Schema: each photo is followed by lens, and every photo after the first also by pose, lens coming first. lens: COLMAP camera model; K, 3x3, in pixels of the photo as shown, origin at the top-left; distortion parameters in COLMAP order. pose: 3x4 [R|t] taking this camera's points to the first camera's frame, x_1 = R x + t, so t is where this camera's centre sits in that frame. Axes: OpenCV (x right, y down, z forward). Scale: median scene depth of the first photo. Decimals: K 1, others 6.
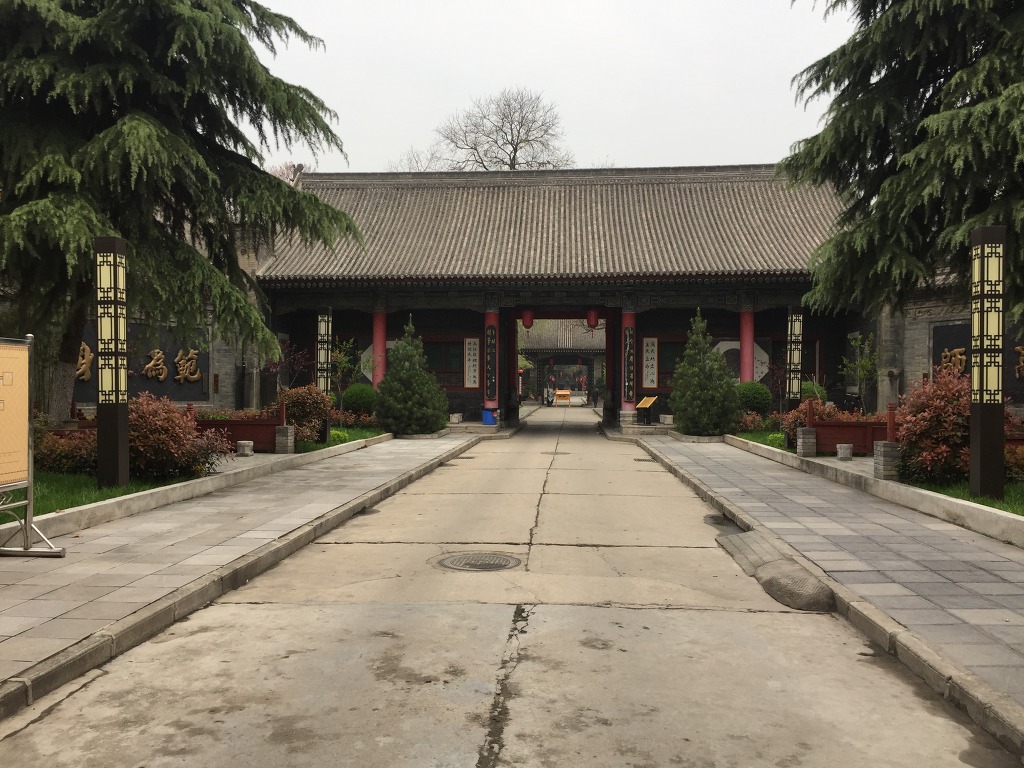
lens RADIAL K [[878.4, 0, 510.8], [0, 878.4, 385.1], [0, 0, 1]] dist [0.057778, -0.007633]
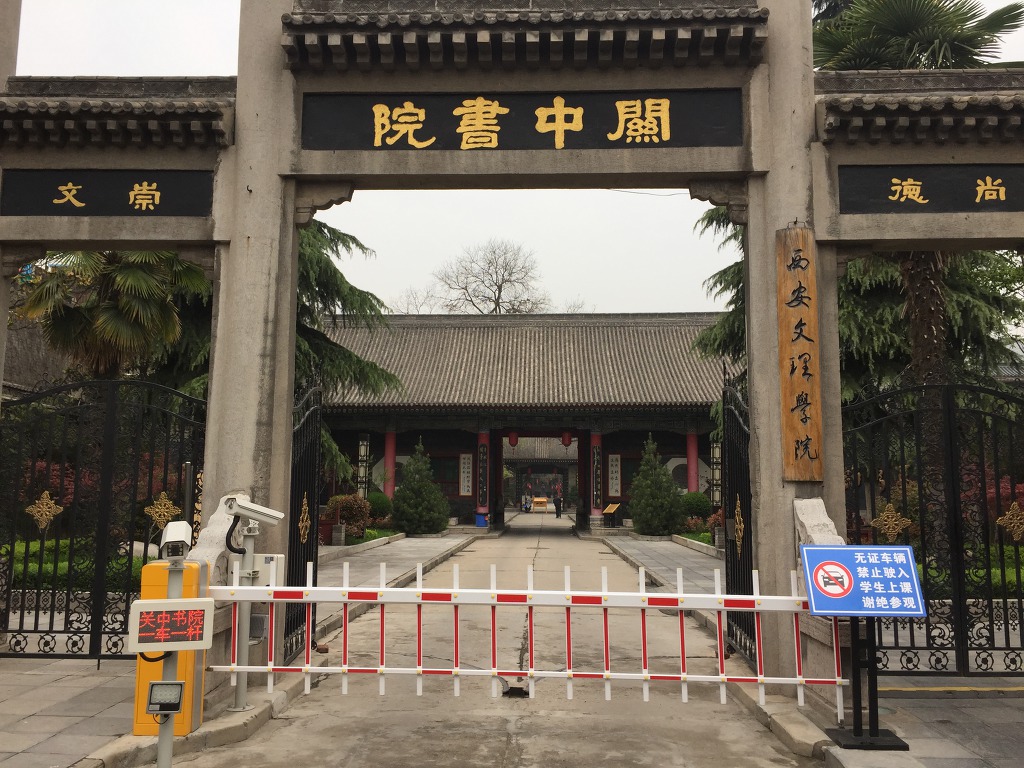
lens RADIAL K [[878.4, 0, 507.1], [0, 878.4, 385.9], [0, 0, 1]] dist [0.057778, -0.007633]
pose [[0.999698, 0.006311, 0.023771, -0.019214], [-0.003424, 0.992818, -0.119587, -0.002688], [-0.024355, 0.119470, 0.992539, -0.220253]]
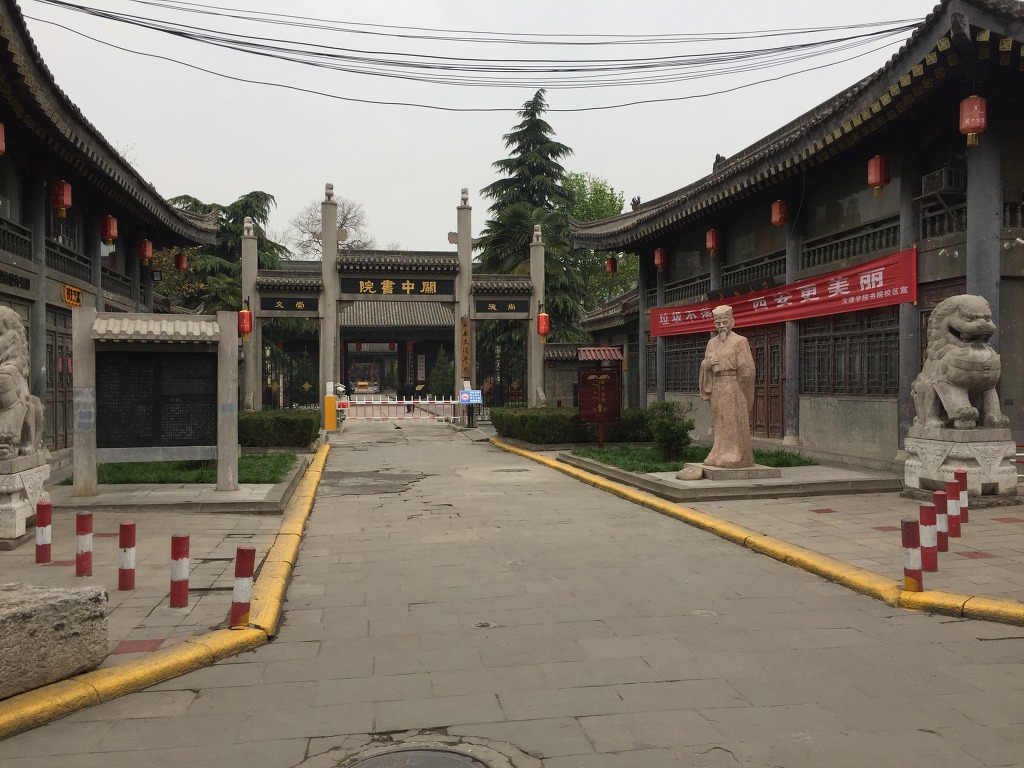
lens RADIAL K [[878.4, 0, 513.2], [0, 878.4, 380.8], [0, 0, 1]] dist [0.057778, -0.007633]
pose [[0.968806, -0.009937, 0.247619, -0.138495], [0.008525, 0.999941, 0.006777, -0.008179], [-0.247672, -0.004455, 0.968834, -1.022586]]
